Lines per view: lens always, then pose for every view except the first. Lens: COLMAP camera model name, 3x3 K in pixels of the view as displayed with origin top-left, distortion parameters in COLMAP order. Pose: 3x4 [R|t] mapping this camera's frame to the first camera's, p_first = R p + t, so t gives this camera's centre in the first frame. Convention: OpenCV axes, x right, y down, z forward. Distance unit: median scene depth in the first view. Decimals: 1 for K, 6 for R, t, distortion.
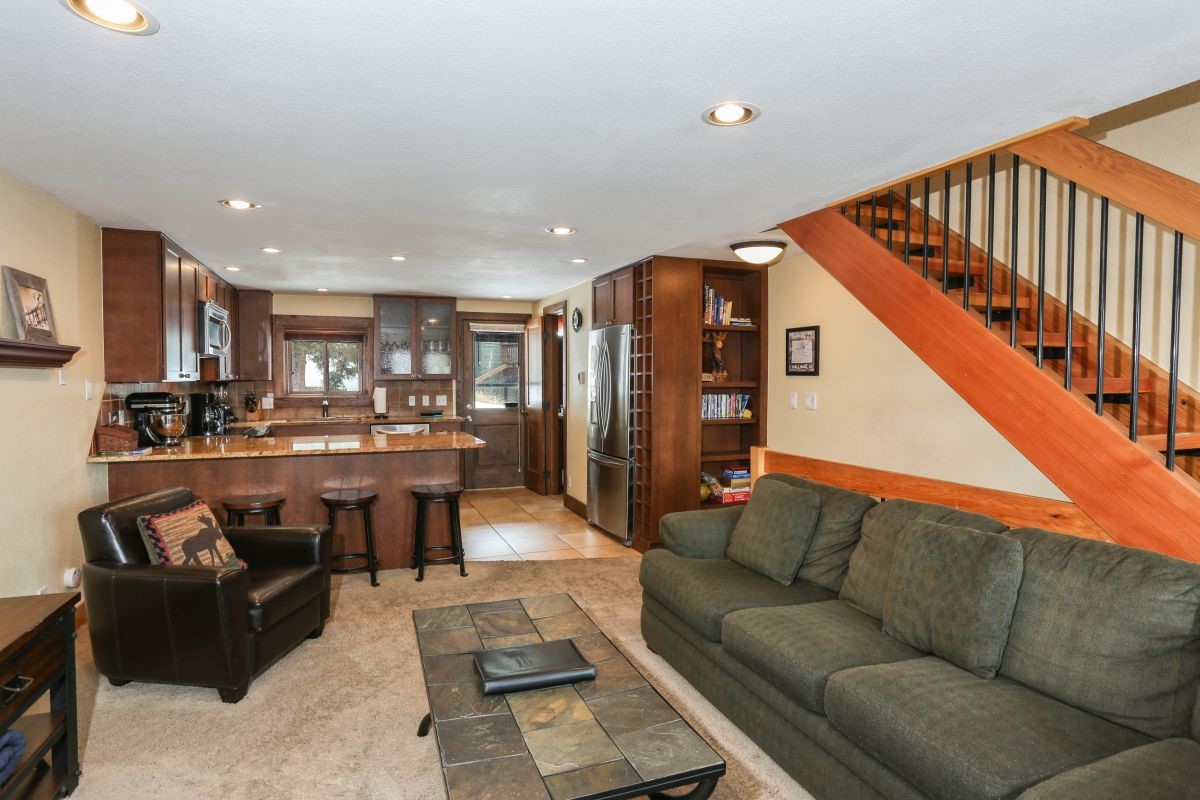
lens RADIAL K [[651.4, 0, 600.0], [0, 651.4, 400.0], [0, 0, 1]] dist [-0.016320, 0.000978]
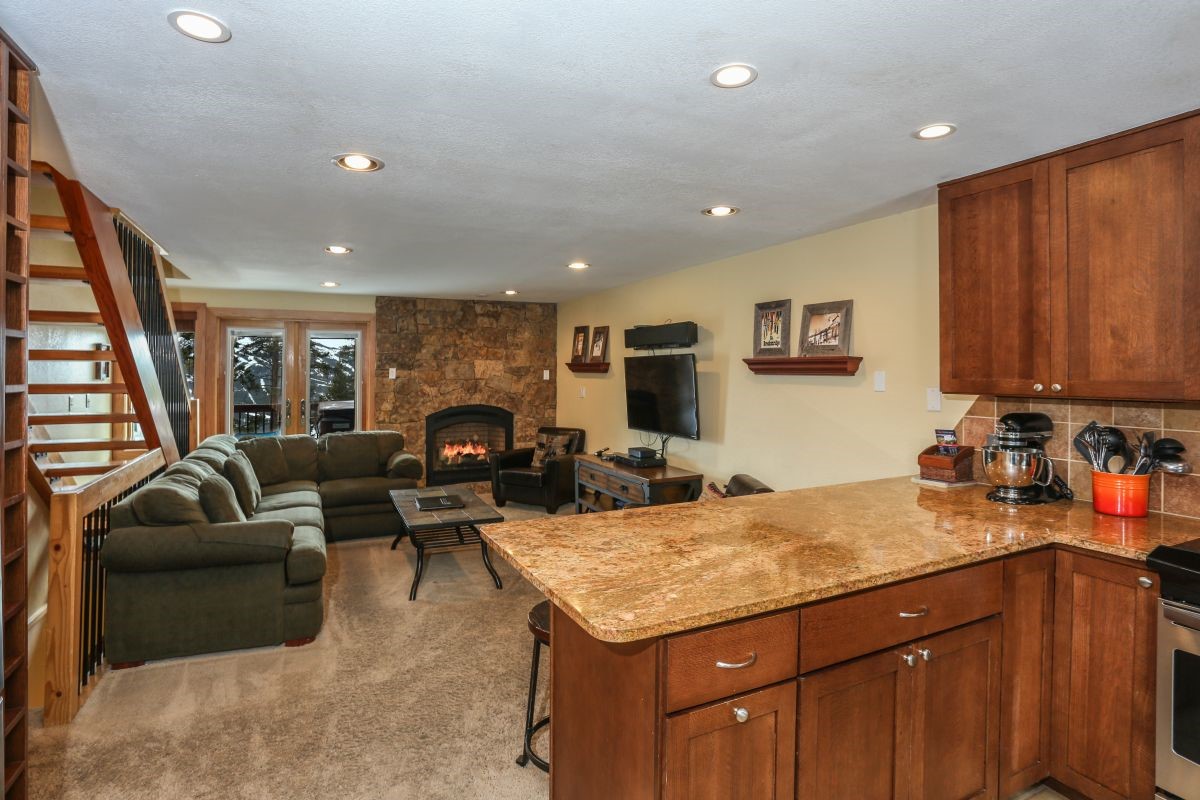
lens RADIAL K [[577.5, 0, 602.6], [0, 577.5, 370.0], [0, 0, 1]] dist [0.000356, 0.000147]
pose [[-0.995507, -0.005060, -0.094552, -0.231400], [-0.007818, 0.999554, 0.028823, -0.063832], [0.094364, 0.029433, -0.995103, 1.458930]]
